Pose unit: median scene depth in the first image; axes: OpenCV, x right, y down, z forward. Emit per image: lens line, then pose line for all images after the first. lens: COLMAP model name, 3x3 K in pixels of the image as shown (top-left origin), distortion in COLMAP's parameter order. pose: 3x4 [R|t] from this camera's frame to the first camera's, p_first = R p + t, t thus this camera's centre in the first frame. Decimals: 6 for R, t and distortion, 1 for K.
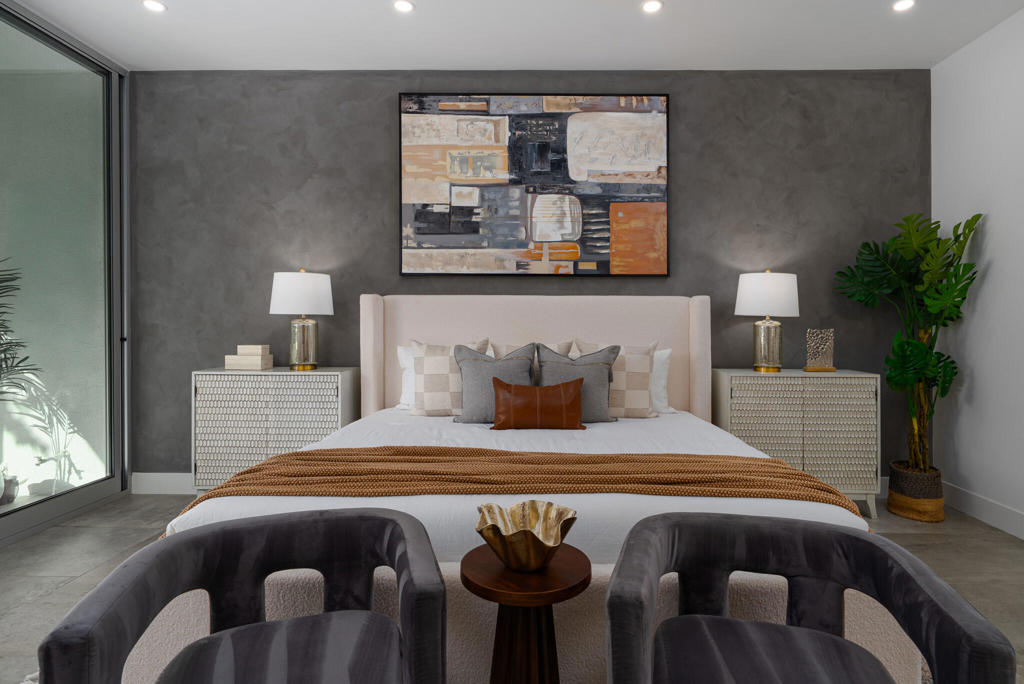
lens RADIAL K [[547.9, 0, 514.5], [0, 547.9, 329.4], [0, 0, 1]] dist [0.003392, 0.000643]
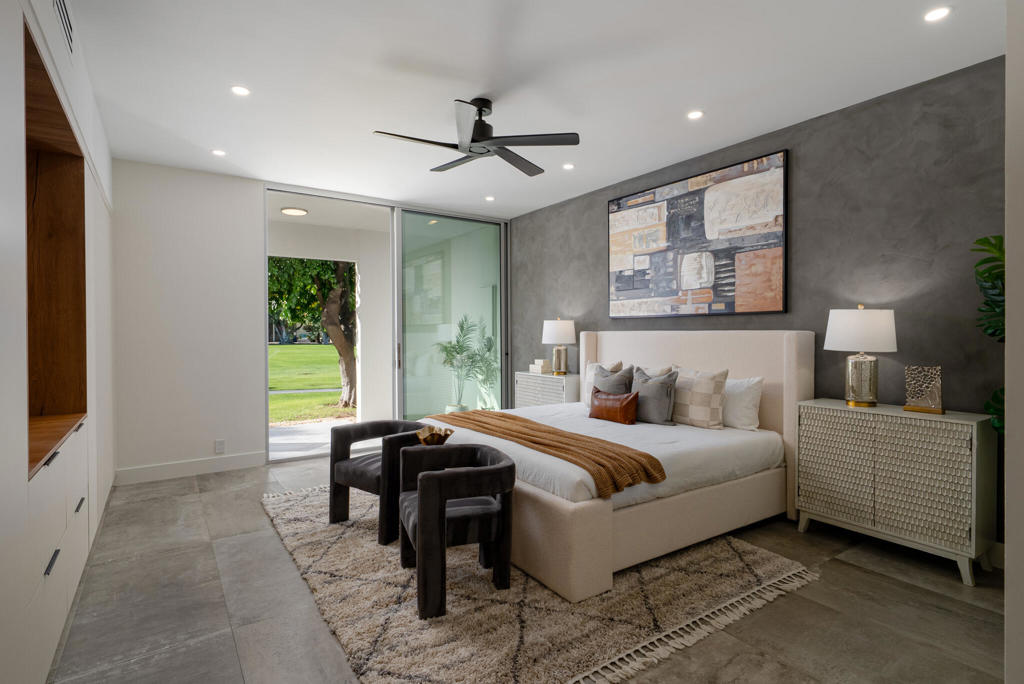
lens RADIAL K [[510.8, 0, 512.0], [0, 510.8, 342.0], [0, 0, 1]] dist [0.000437, -0.000148]
pose [[0.572078, 0.010856, -0.820128, 0.823925], [0.003444, 0.999872, 0.015638, -0.054670], [0.820192, -0.011771, 0.571967, -0.057310]]
